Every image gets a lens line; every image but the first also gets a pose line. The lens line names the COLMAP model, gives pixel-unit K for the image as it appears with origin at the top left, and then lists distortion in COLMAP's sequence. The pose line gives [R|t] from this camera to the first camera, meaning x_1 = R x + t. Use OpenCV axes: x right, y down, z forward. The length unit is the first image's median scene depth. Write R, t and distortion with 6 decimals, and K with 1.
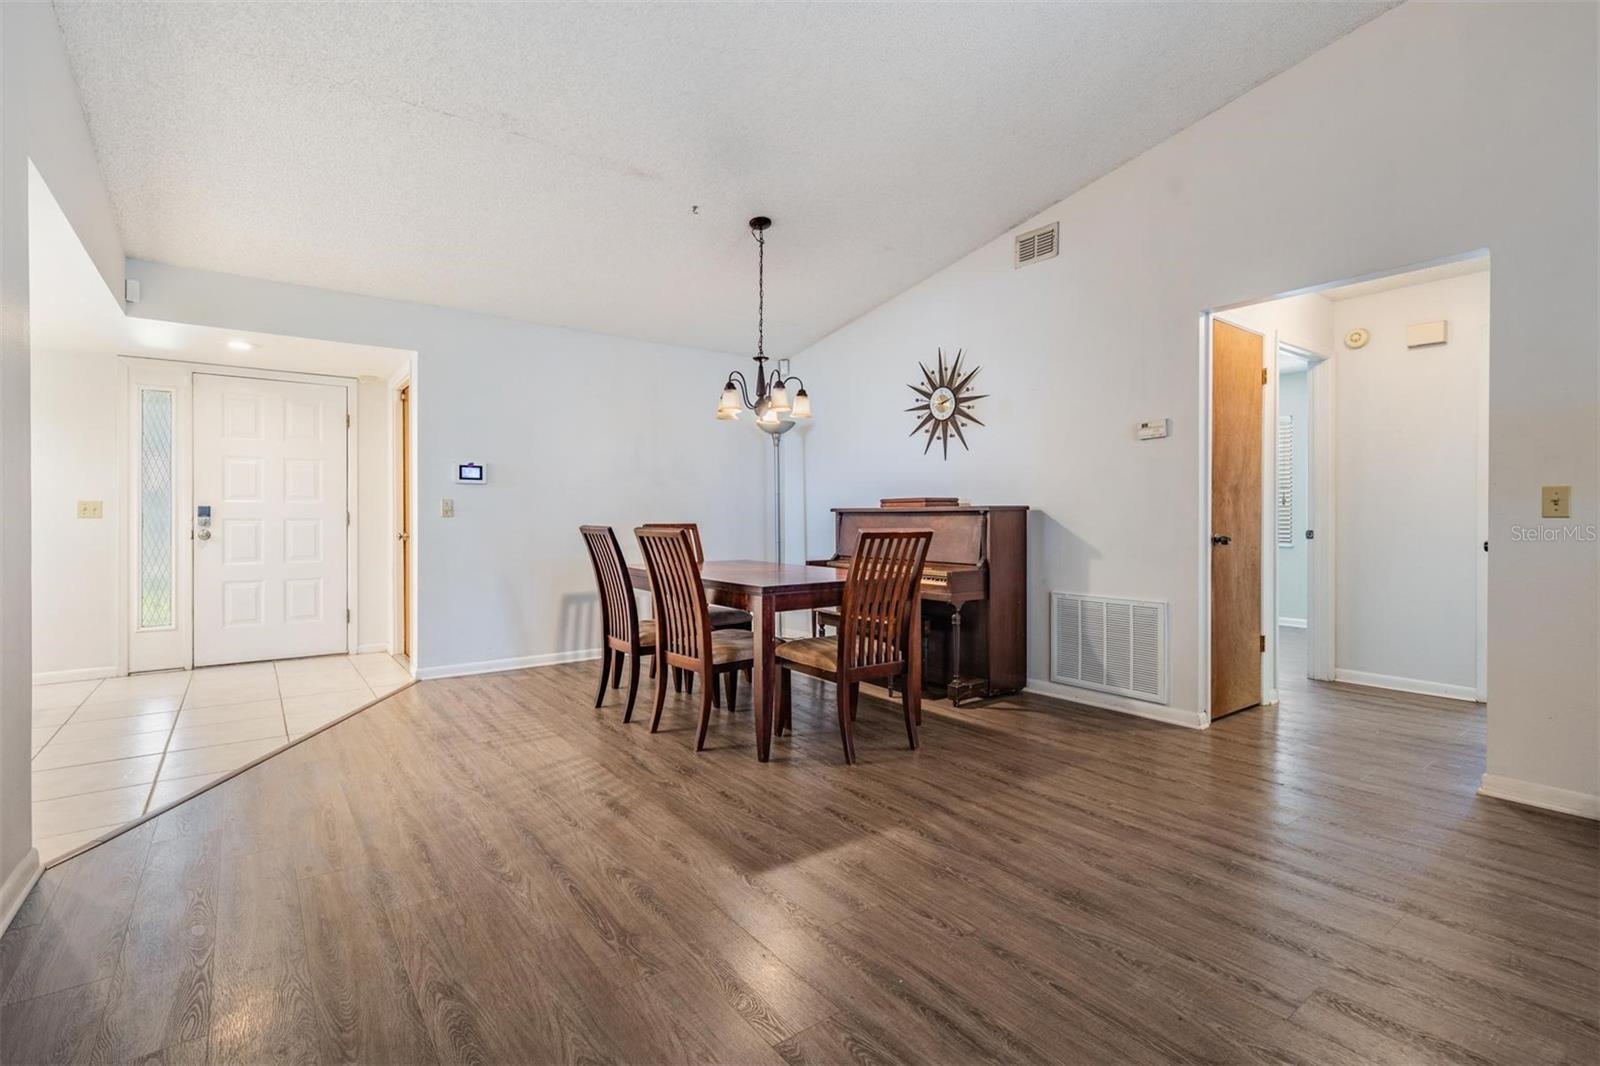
lens RADIAL K [[737.8, 0, 800.0], [0, 737.8, 533.0], [0, 0, 1]] dist [0.000794, 0.000094]
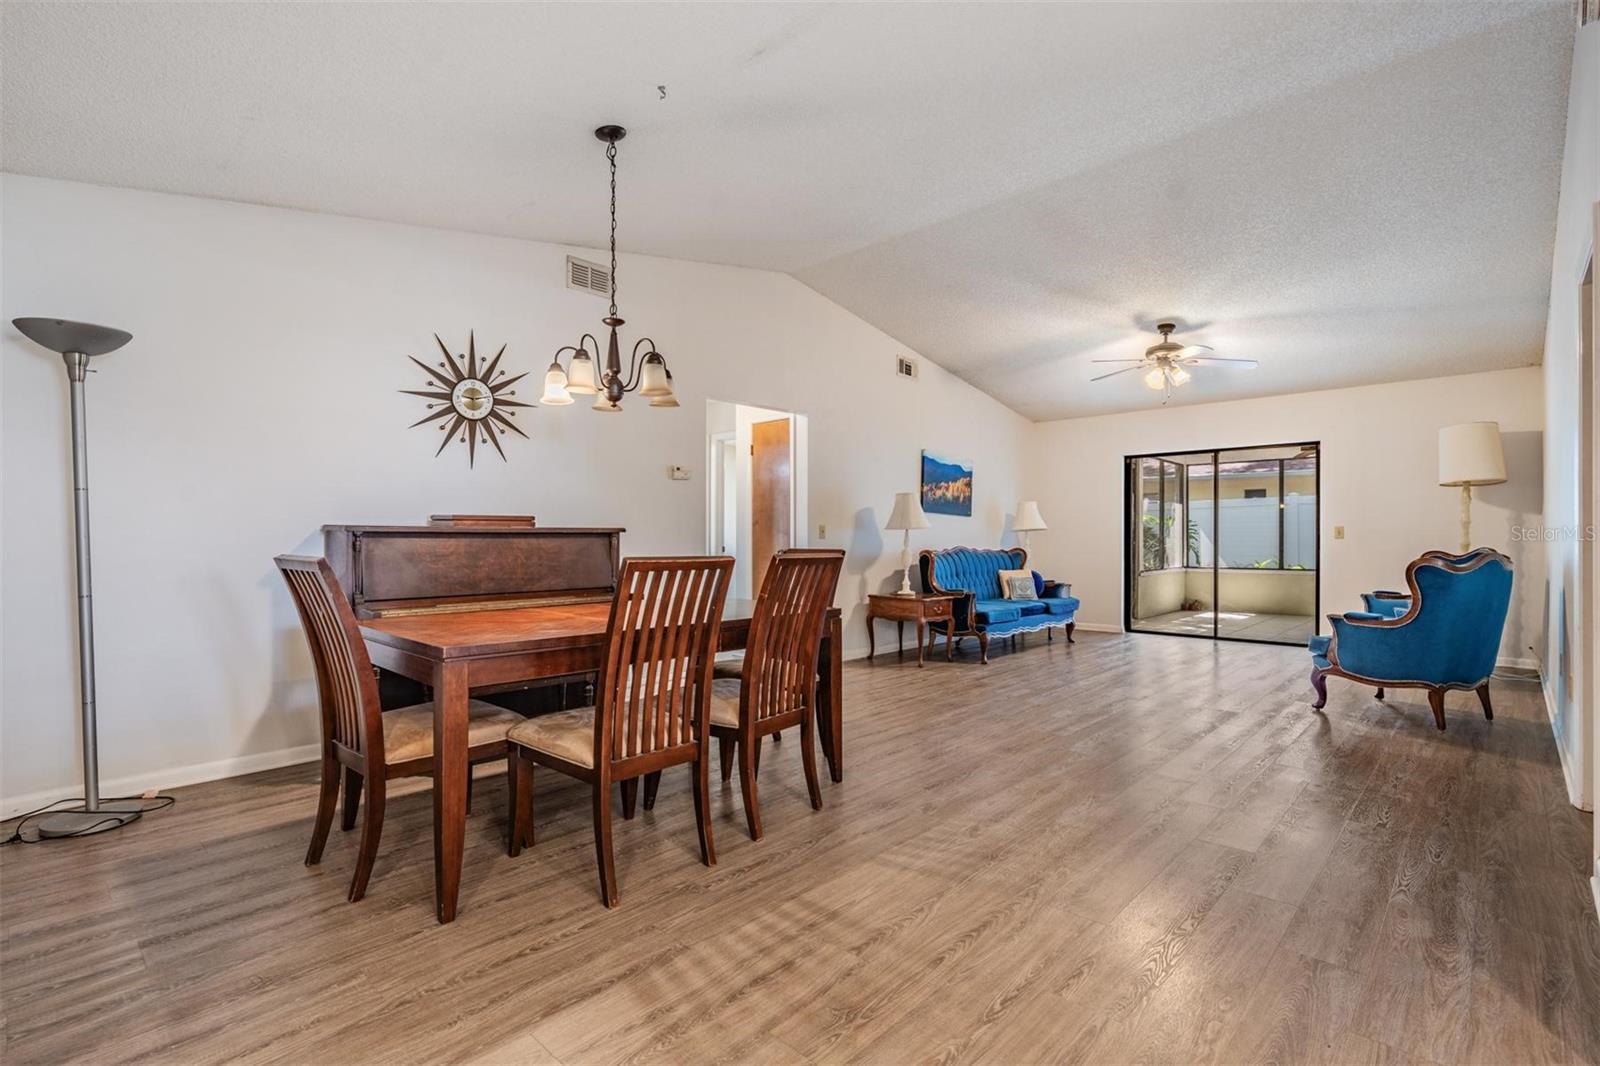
lens RADIAL K [[737.8, 0, 800.0], [0, 737.8, 533.0], [0, 0, 1]] dist [0.000794, 0.000094]
pose [[-0.170739, 0.004901, 0.985304, -0.759950], [0.020643, 0.999786, -0.001396, -0.021798], [-0.985100, 0.020102, -0.170804, 0.893211]]
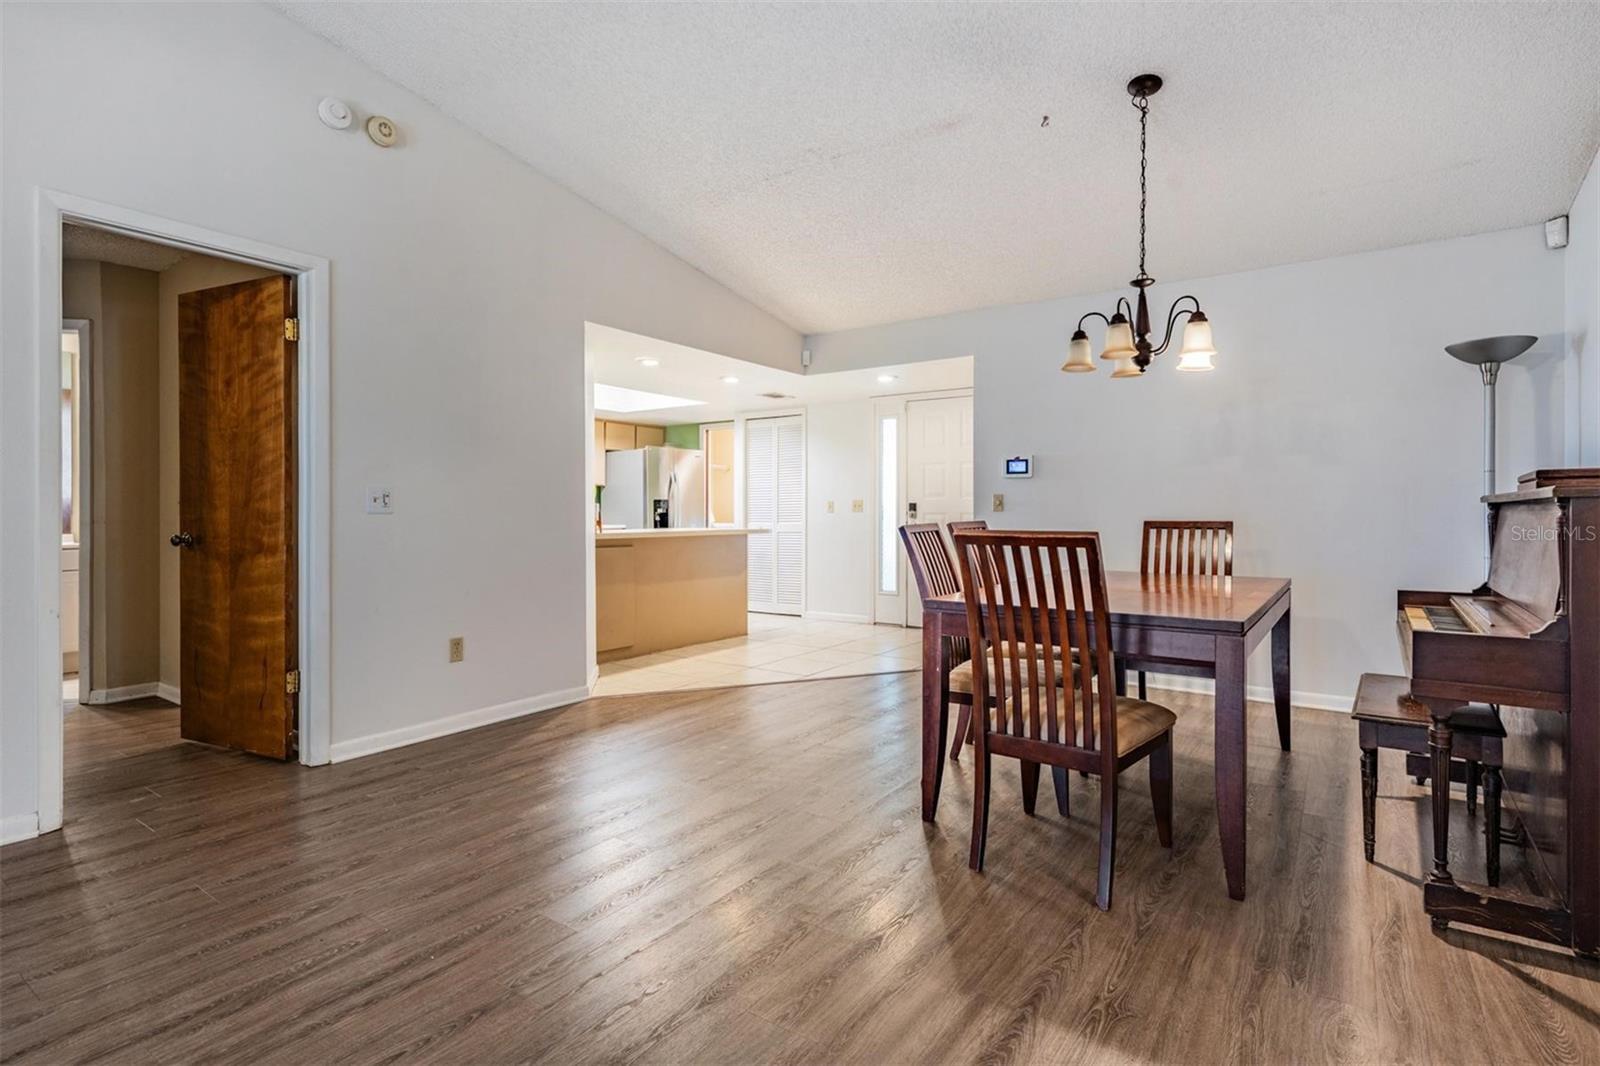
lens RADIAL K [[786.6, 0, 800.0], [0, 786.6, 533.0], [0, 0, 1]] dist [-0.001977, -0.000234]
pose [[0.305426, 0.026916, -0.951835, 0.523330], [-0.022215, 0.999530, 0.021136, -0.010209], [0.951957, 0.014689, 0.305880, 0.449543]]
